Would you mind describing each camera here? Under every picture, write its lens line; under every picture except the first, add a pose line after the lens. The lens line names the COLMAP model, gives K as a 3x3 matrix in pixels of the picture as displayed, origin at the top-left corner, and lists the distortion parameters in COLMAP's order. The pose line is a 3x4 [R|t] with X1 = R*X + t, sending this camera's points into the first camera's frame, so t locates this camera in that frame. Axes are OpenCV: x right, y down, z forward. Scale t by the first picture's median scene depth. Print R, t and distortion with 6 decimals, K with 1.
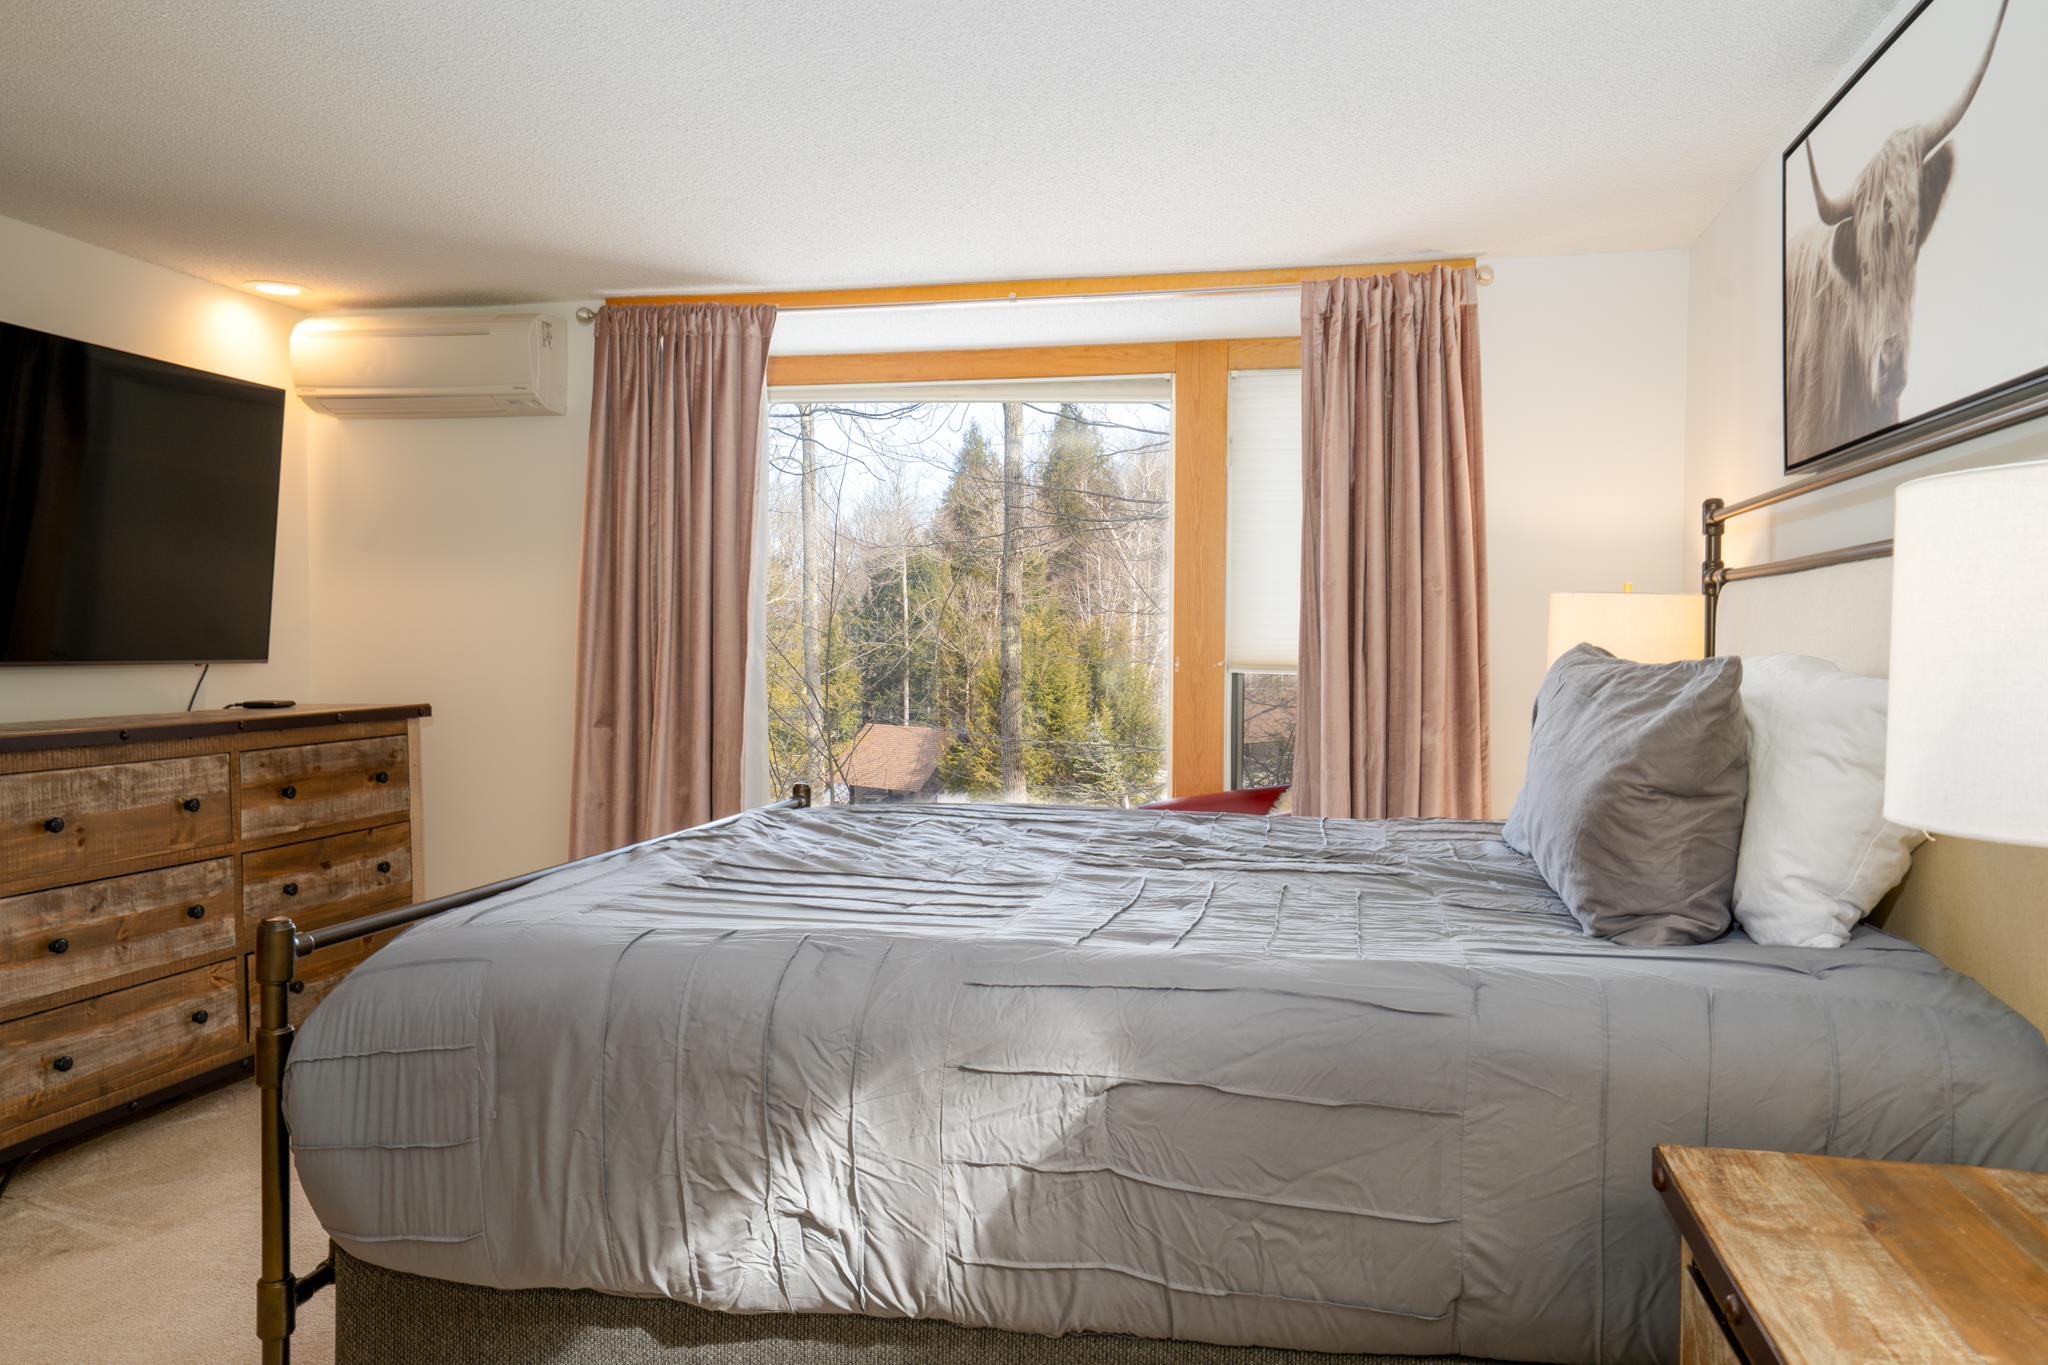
lens RADIAL K [[1570.6, 0, 1024.0], [0, 1570.6, 682.5], [0, 0, 1]] dist [-0.025601, 0.098858]
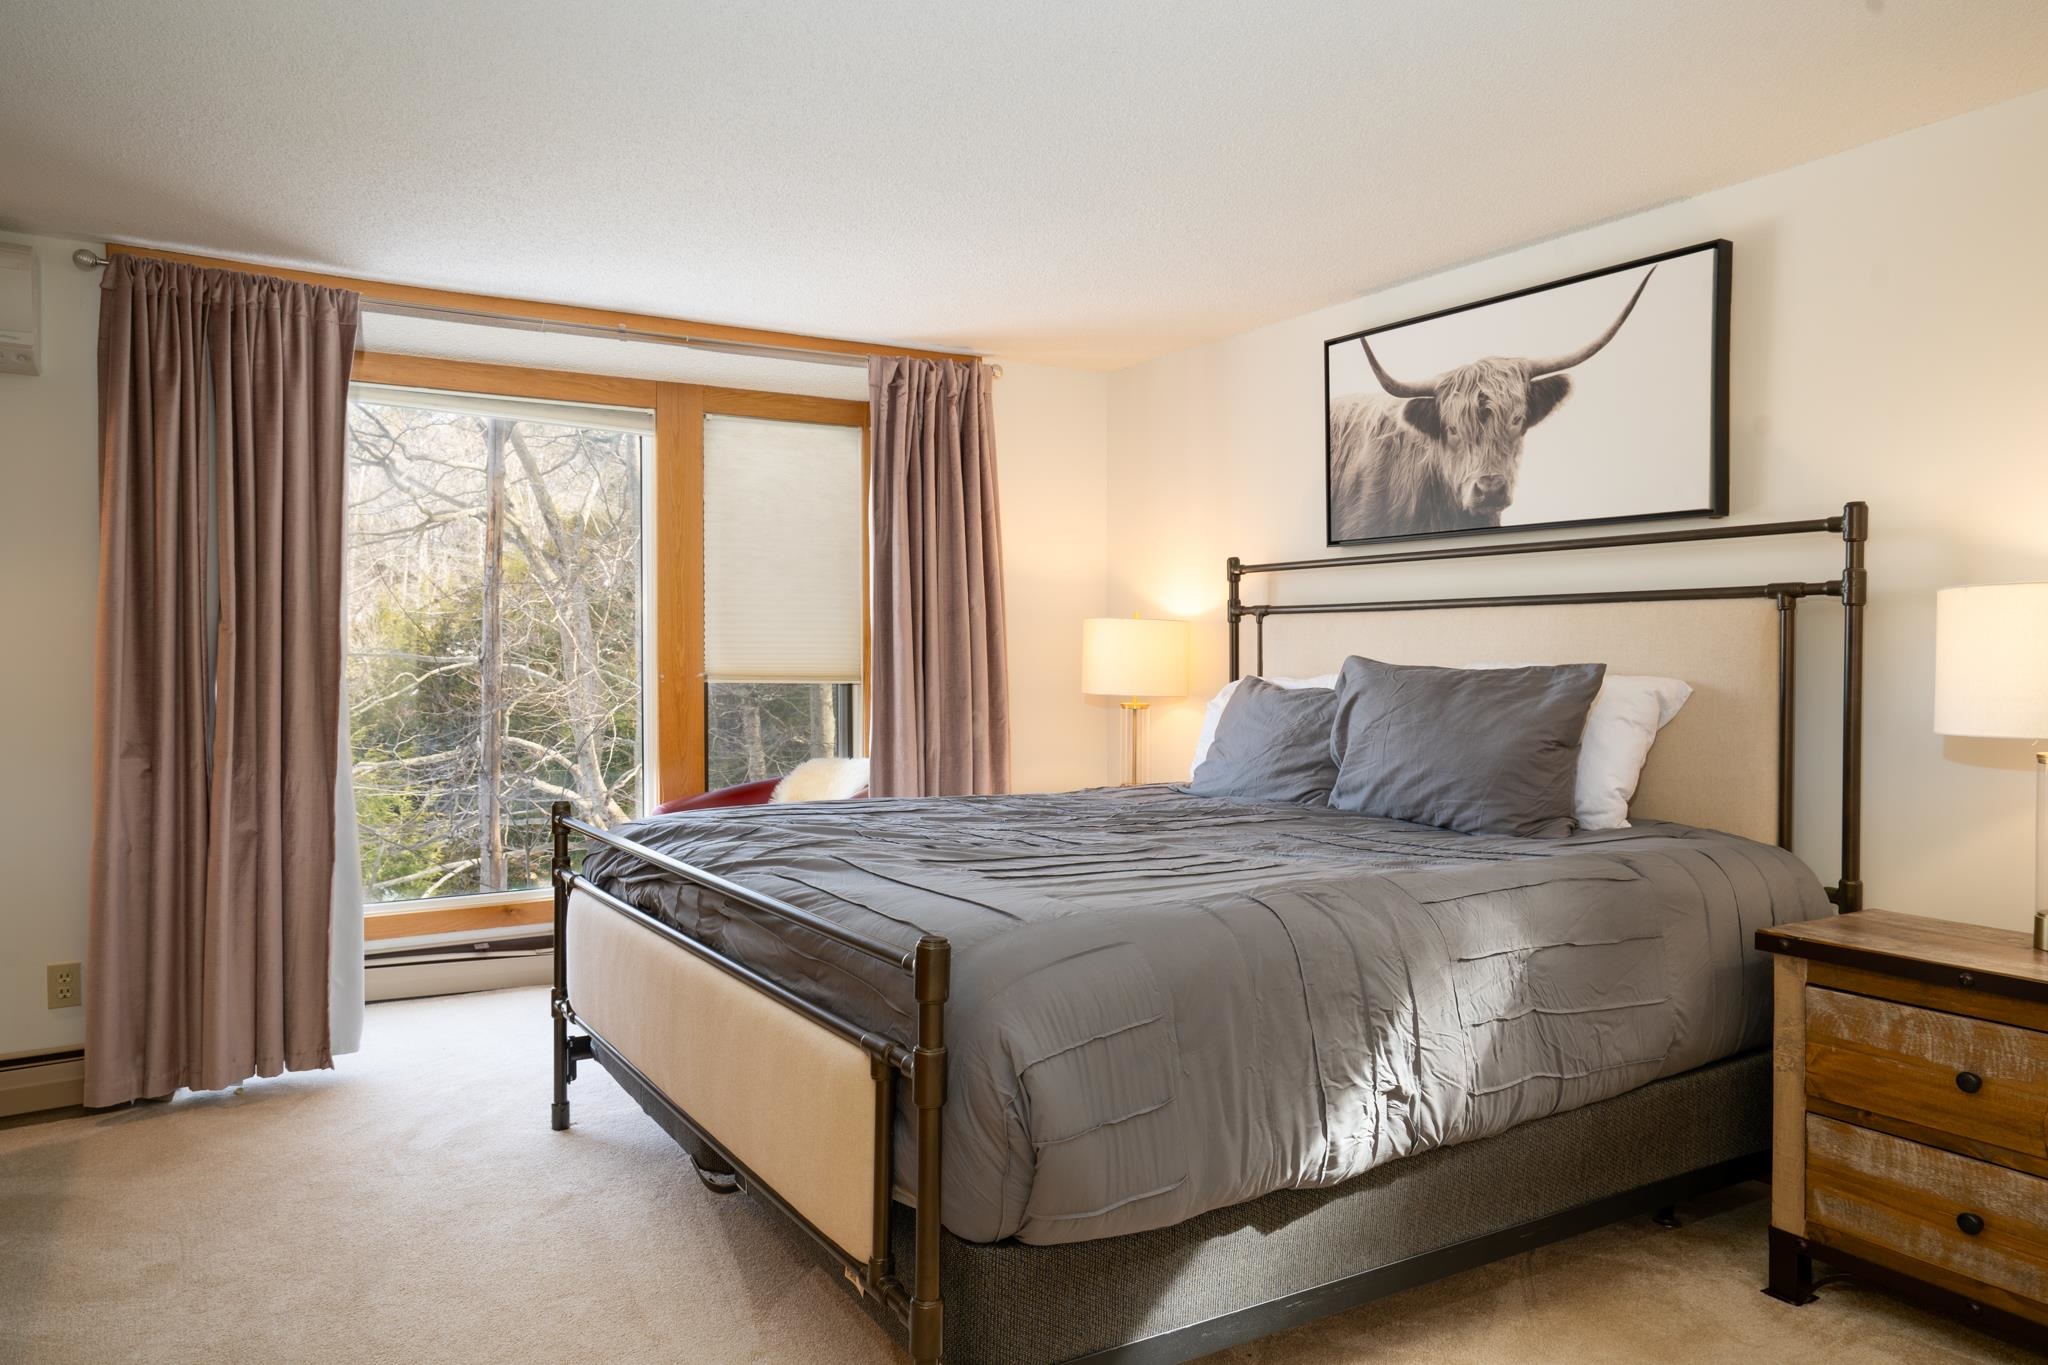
lens RADIAL K [[1392.5, 0, 1024.0], [0, 1392.5, 682.5], [0, 0, 1]] dist [-0.004277, -0.000755]
pose [[0.723877, -0.014737, 0.689771, -1.107423], [0.018627, 0.999825, 0.001814, -0.011020], [-0.689677, 0.011535, 0.724025, 0.343234]]
